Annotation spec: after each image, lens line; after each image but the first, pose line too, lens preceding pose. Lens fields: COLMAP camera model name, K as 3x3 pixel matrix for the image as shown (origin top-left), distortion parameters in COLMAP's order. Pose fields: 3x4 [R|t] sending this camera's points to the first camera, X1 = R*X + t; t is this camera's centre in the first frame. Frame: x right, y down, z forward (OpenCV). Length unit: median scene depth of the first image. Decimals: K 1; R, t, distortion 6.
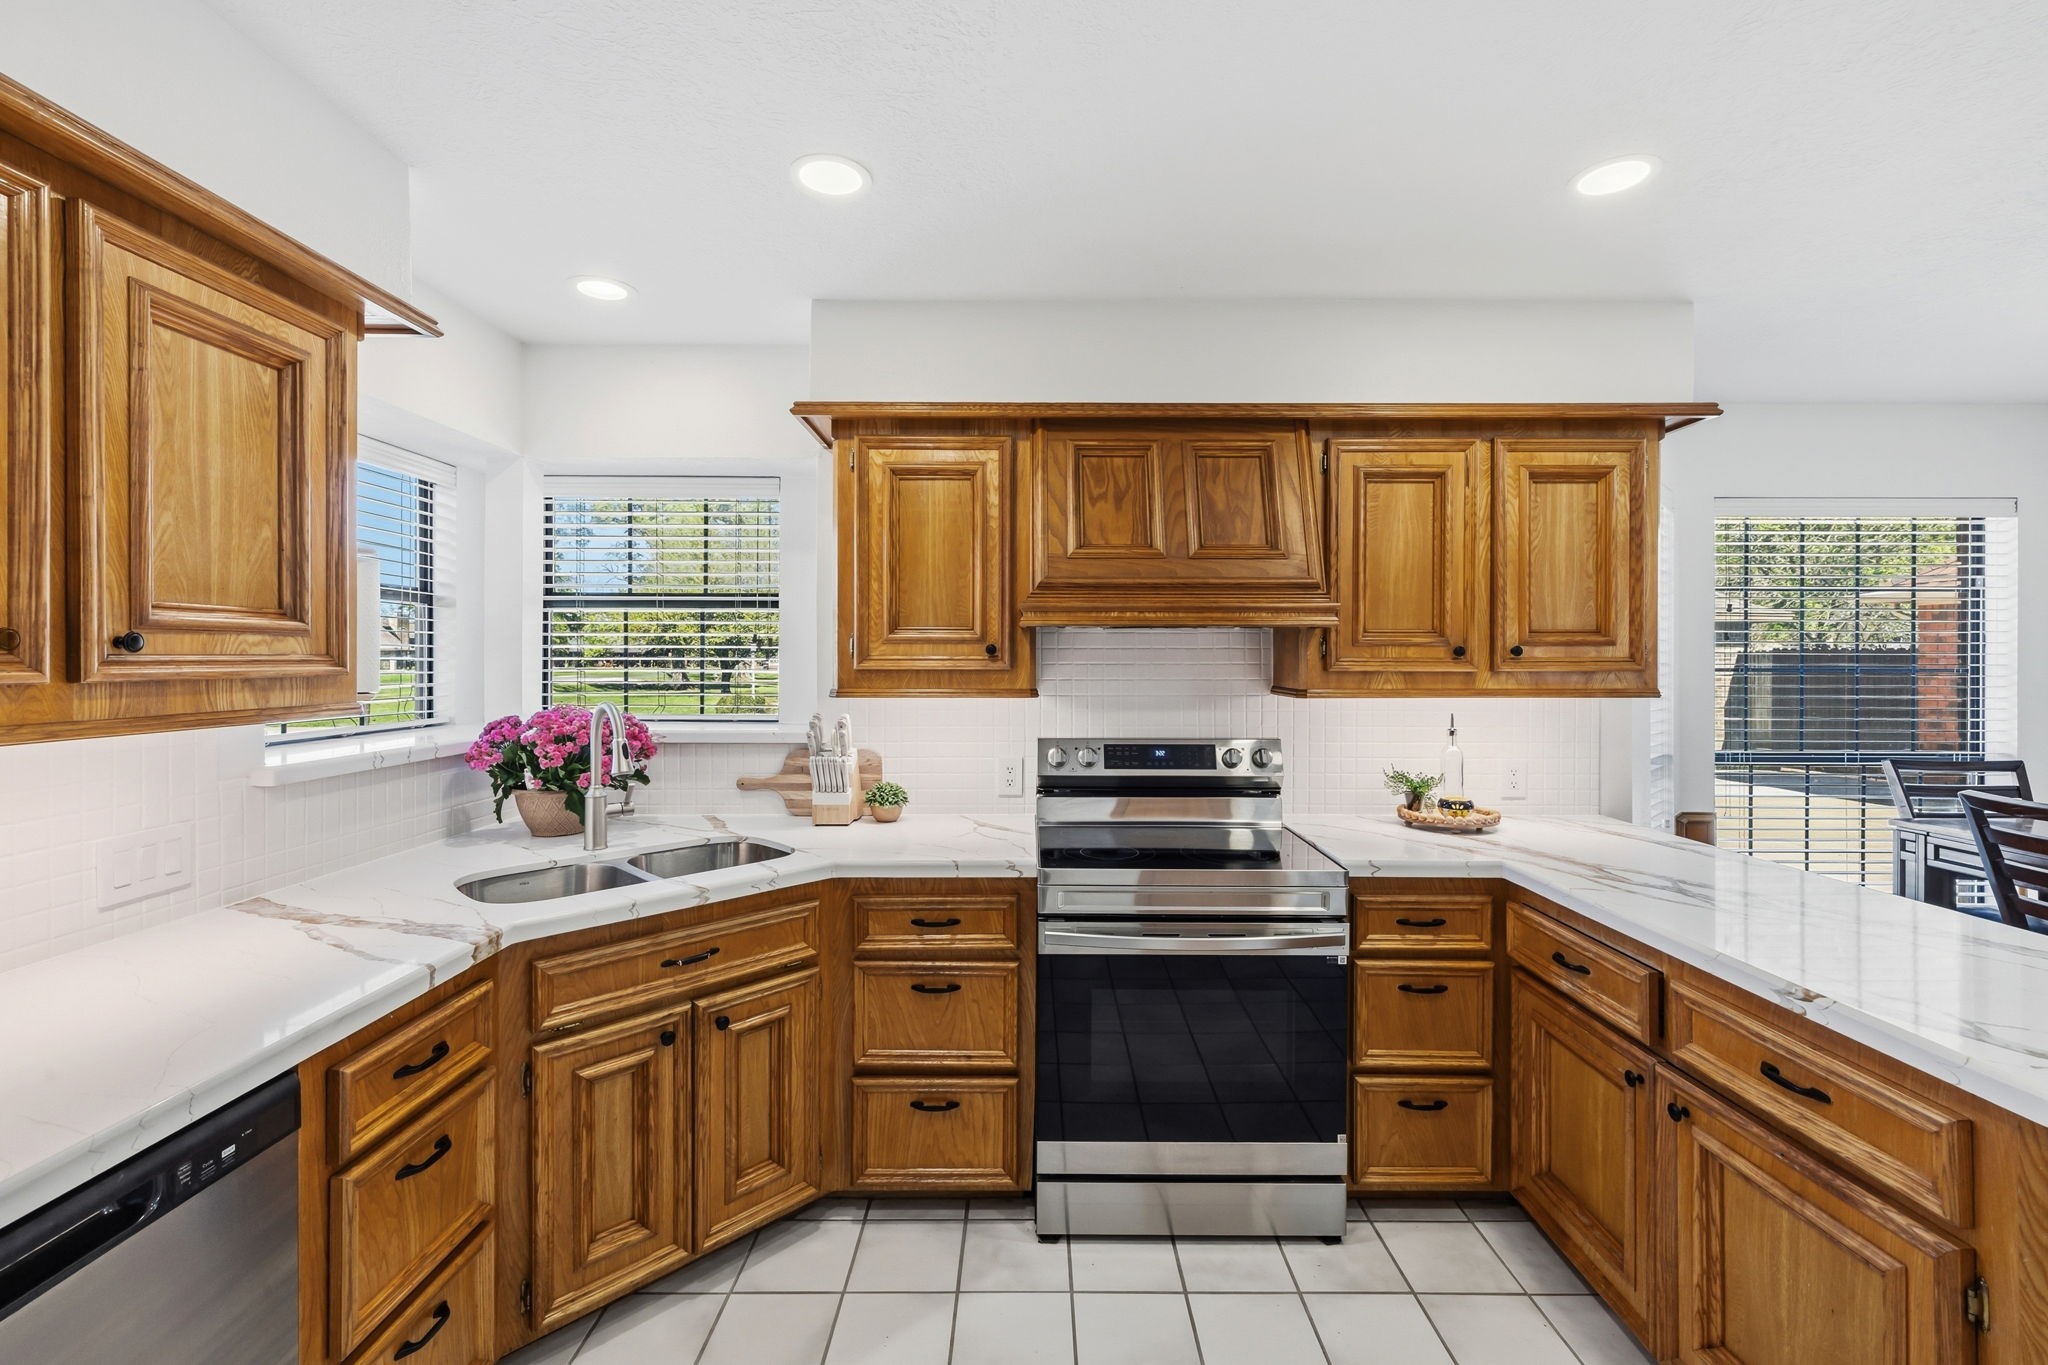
lens RADIAL K [[886.6, 0, 1061.1], [0, 886.6, 669.2], [0, 0, 1]] dist [-0.000977, 0.000612]
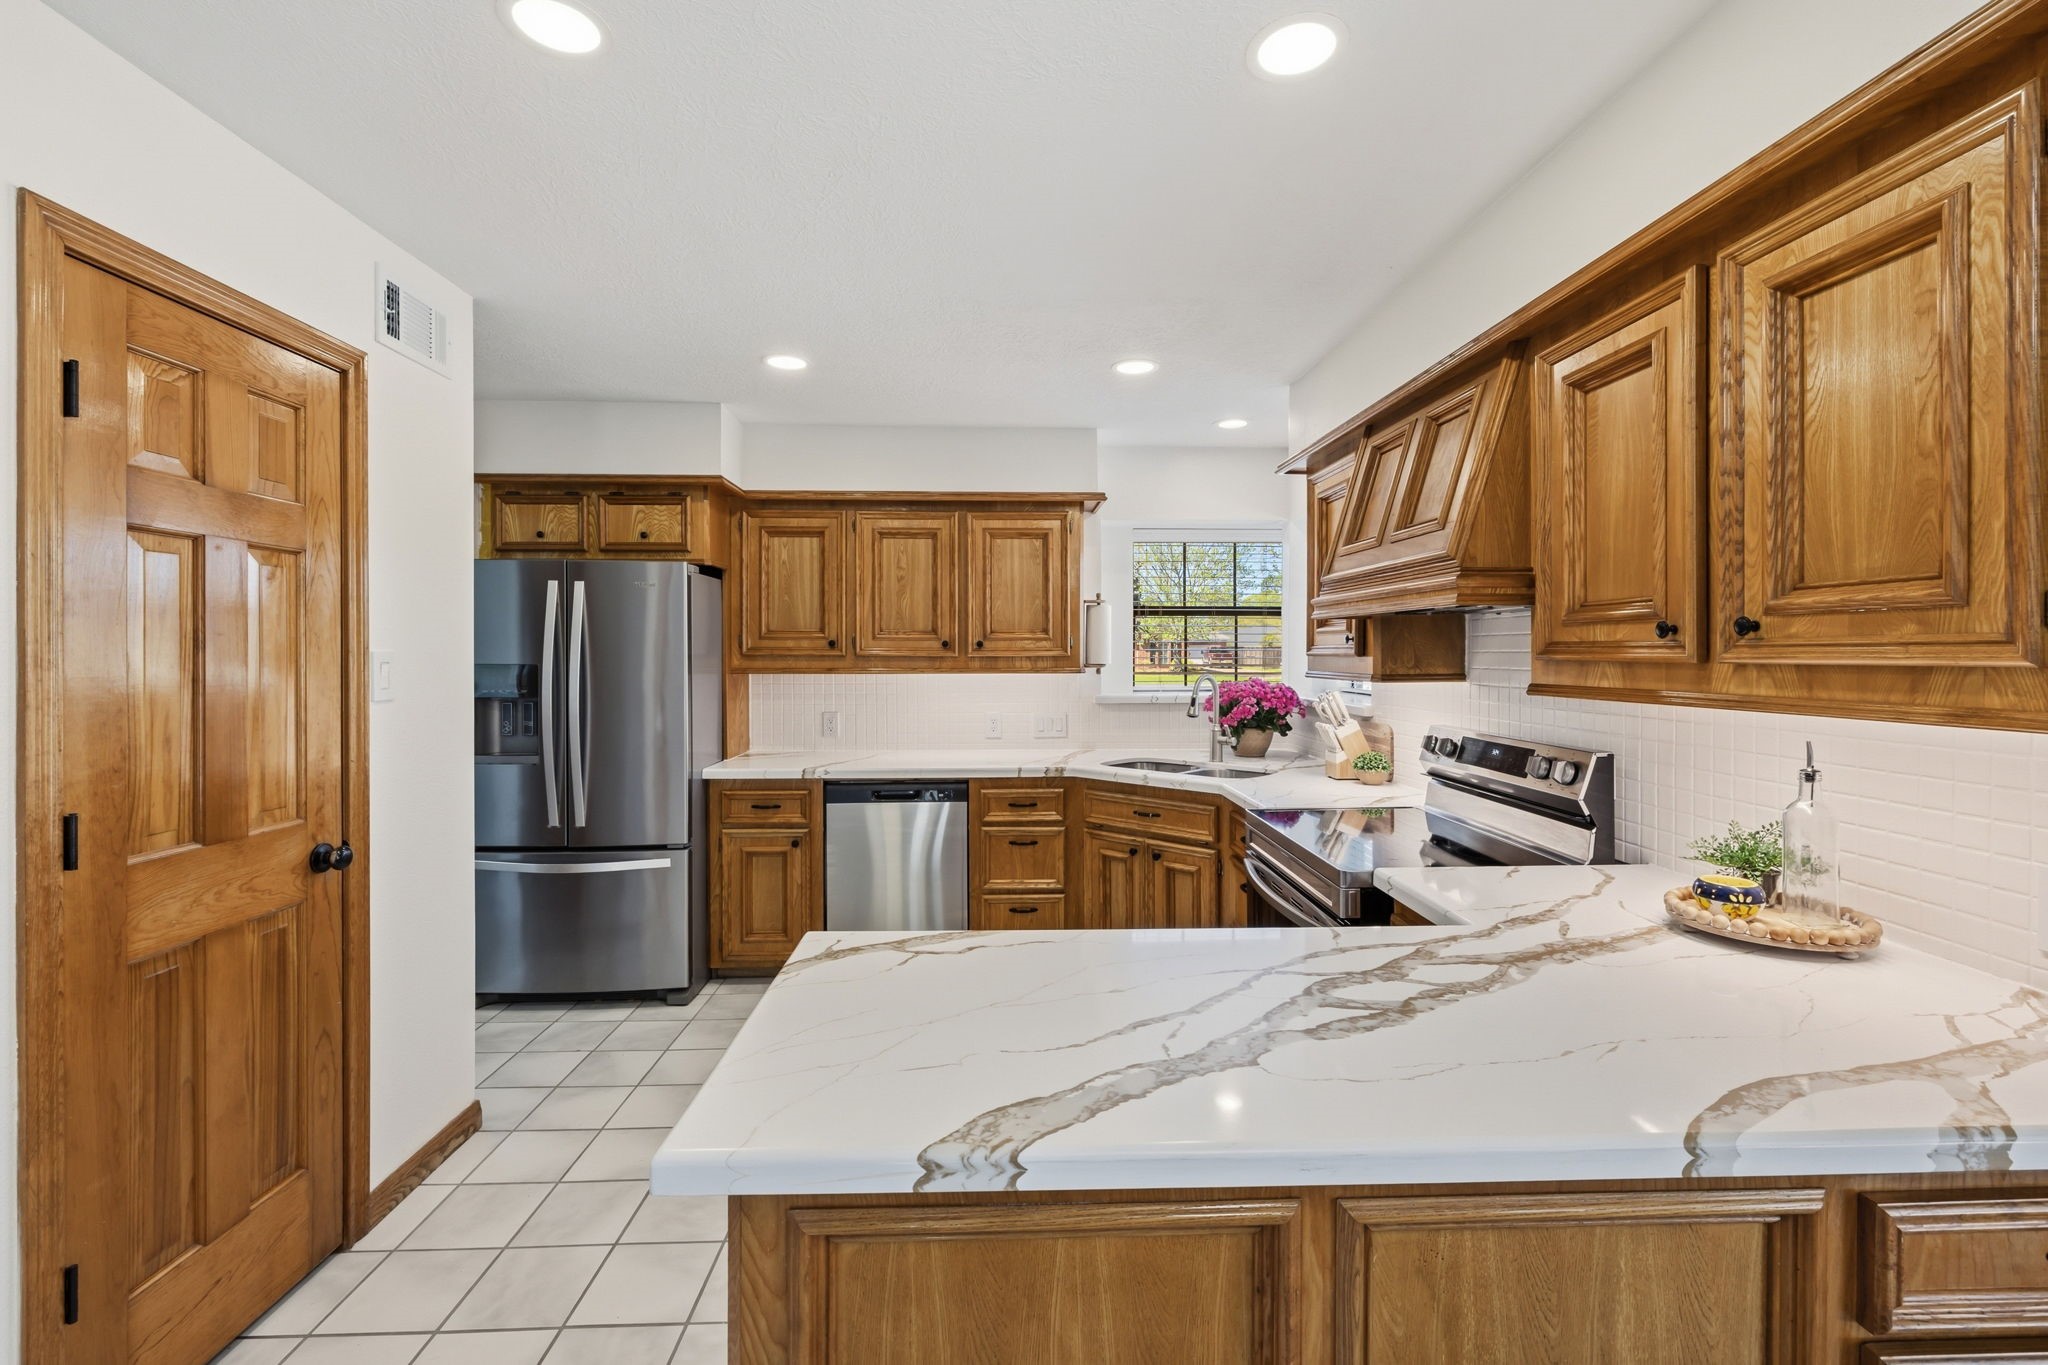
lens RADIAL K [[886.6, 0, 1022.0], [0, 886.6, 660.0], [0, 0, 1]] dist [-0.000977, 0.000612]
pose [[0.016808, 0.011105, -0.999797, 1.373314], [-0.003063, 0.999934, 0.011055, -0.006674], [0.999854, 0.002876, 0.016841, 0.711296]]
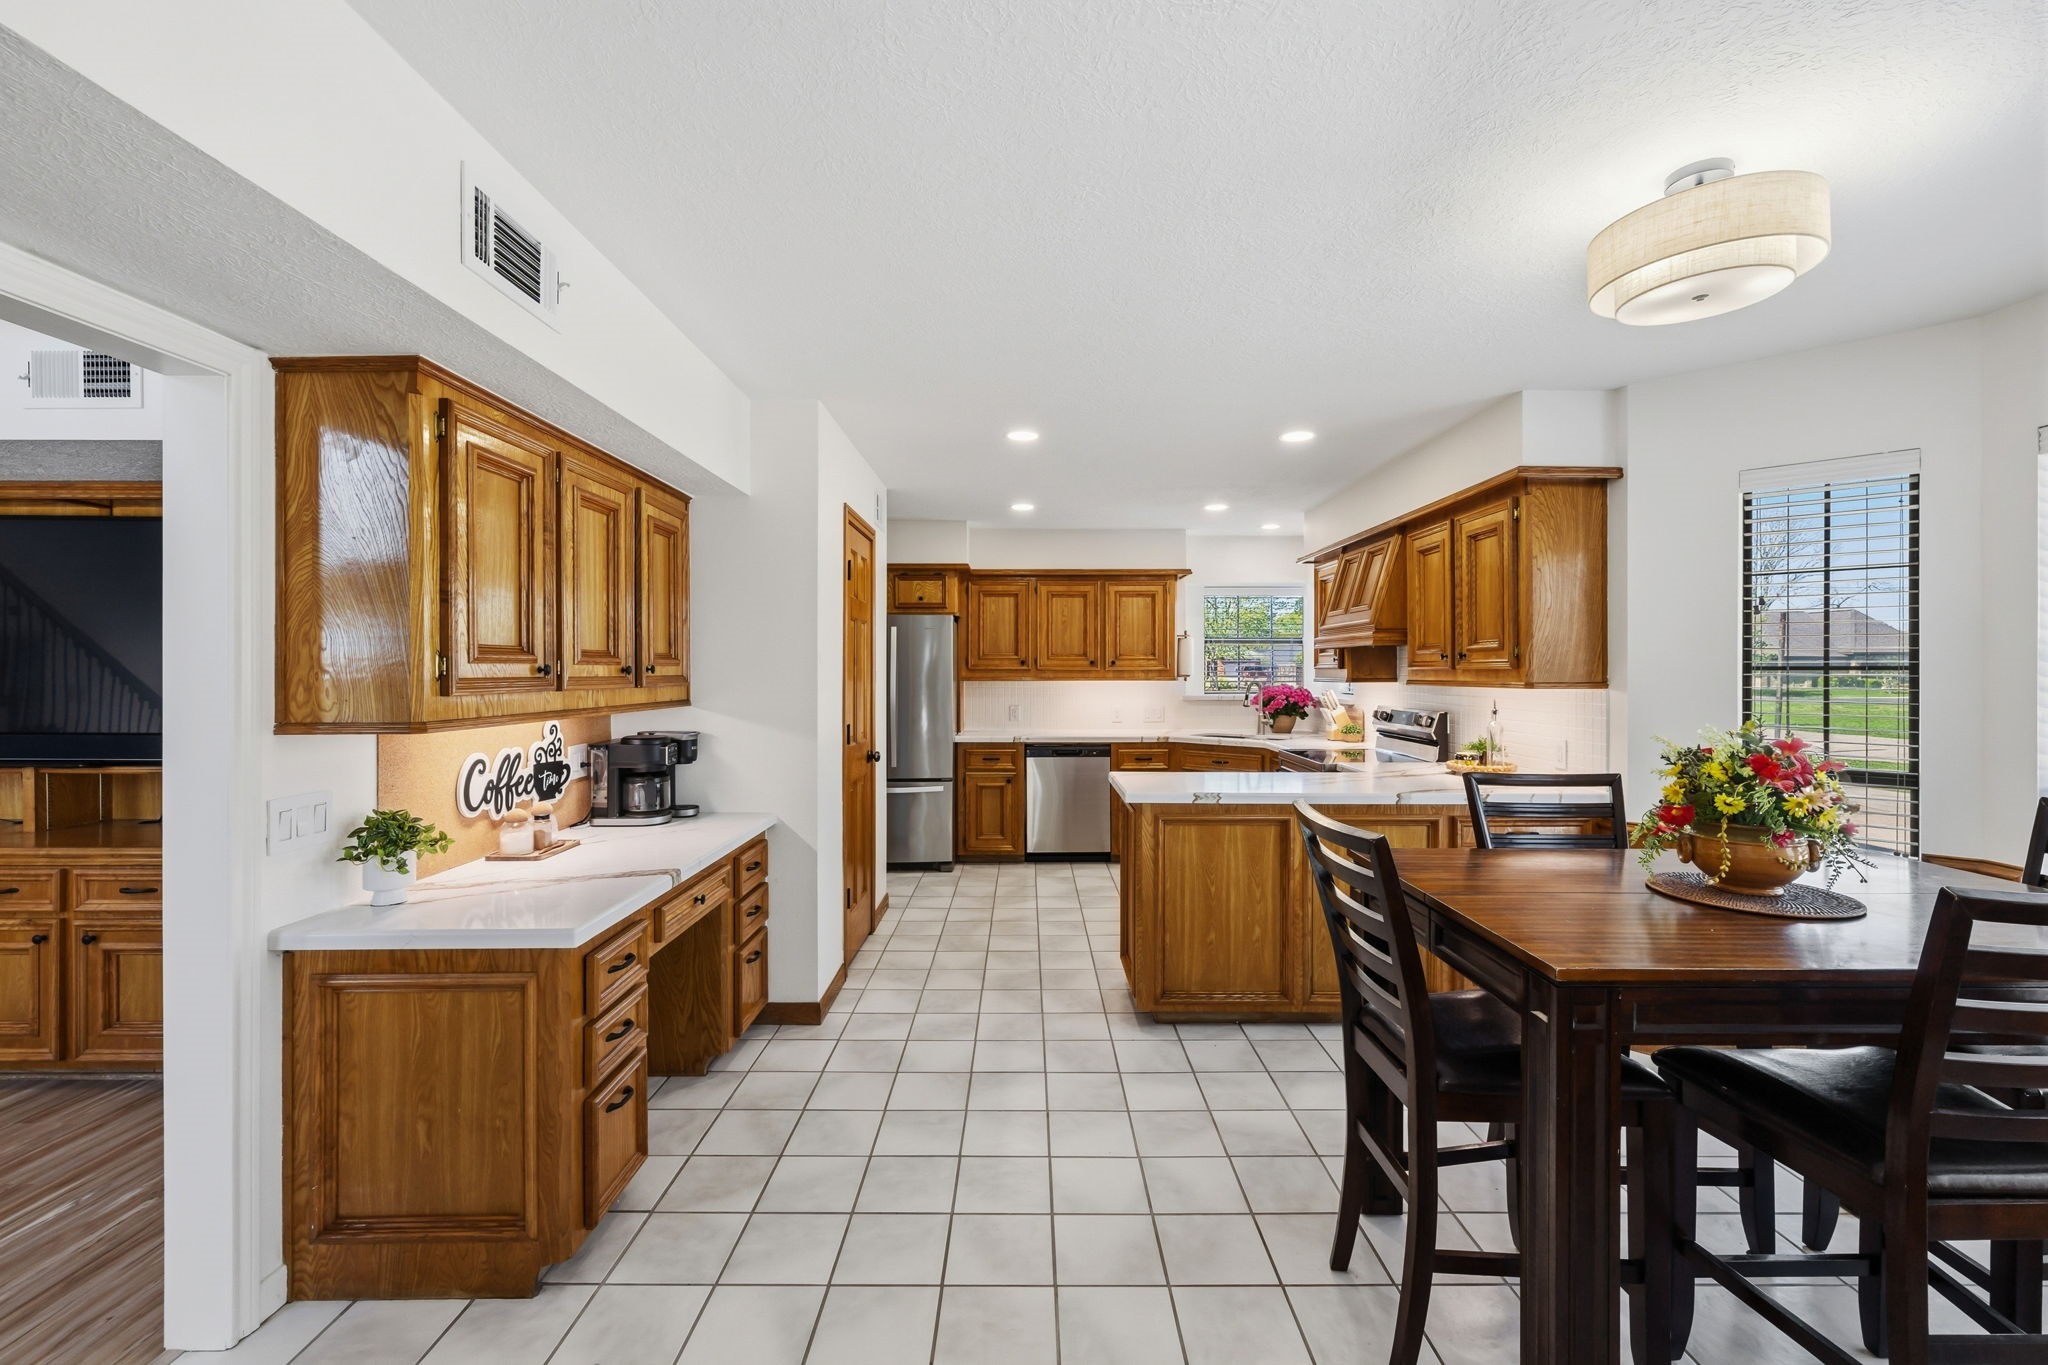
lens RADIAL K [[886.6, 0, 1029.2], [0, 886.6, 678.0], [0, 0, 1]] dist [-0.000977, 0.000612]
pose [[-0.010837, 0.010558, -0.999886, 2.642189], [-0.002297, 0.999941, 0.010583, 0.003227], [0.999939, 0.002412, -0.010812, 0.370152]]
